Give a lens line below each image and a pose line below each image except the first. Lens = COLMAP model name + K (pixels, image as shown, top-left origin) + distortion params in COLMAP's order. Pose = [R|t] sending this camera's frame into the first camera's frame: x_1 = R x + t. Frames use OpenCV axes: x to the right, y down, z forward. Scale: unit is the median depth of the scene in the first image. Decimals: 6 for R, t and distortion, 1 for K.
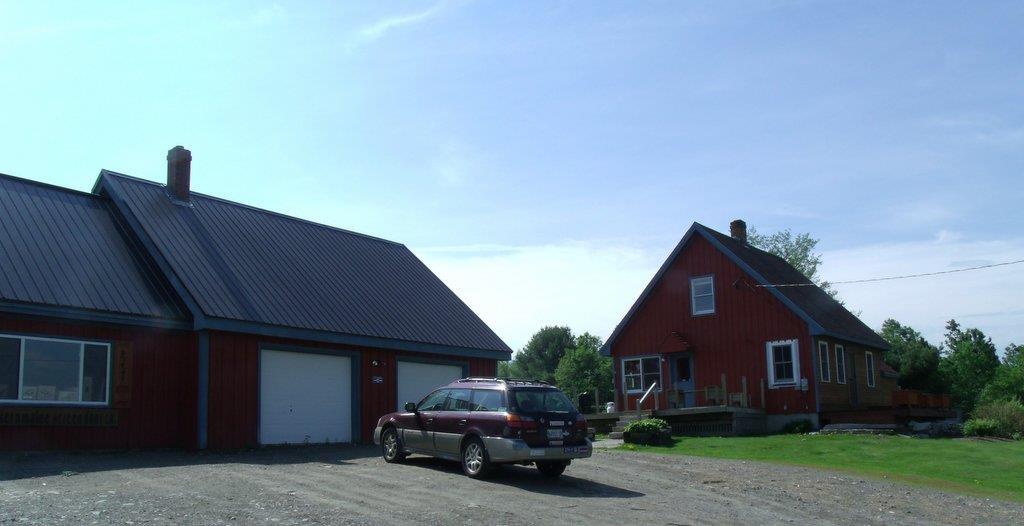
lens RADIAL K [[890.2, 0, 512.0], [0, 890.2, 263.0], [0, 0, 1]] dist [0.005133, 0.008188]
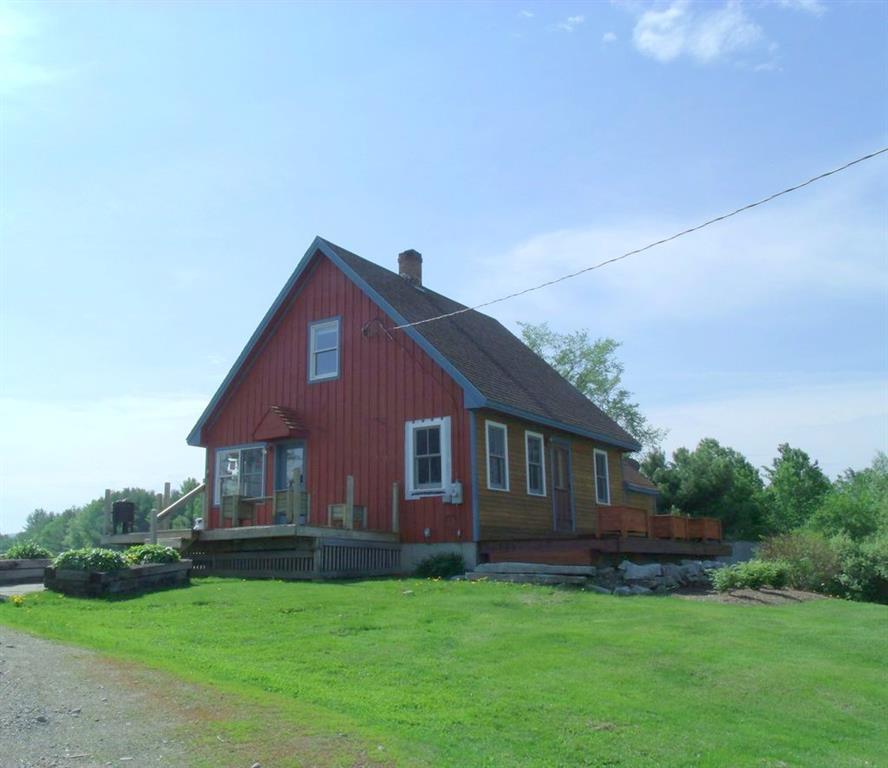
lens RADIAL K [[746.9, 0, 443.6], [0, 746.9, 344.1], [0, 0, 1]] dist [0.007654, 0.000684]
pose [[0.999650, 0.025574, -0.006740, 0.316972], [-0.026076, 0.995624, -0.089736, 0.081706], [0.004416, 0.089881, 0.995943, 0.490522]]
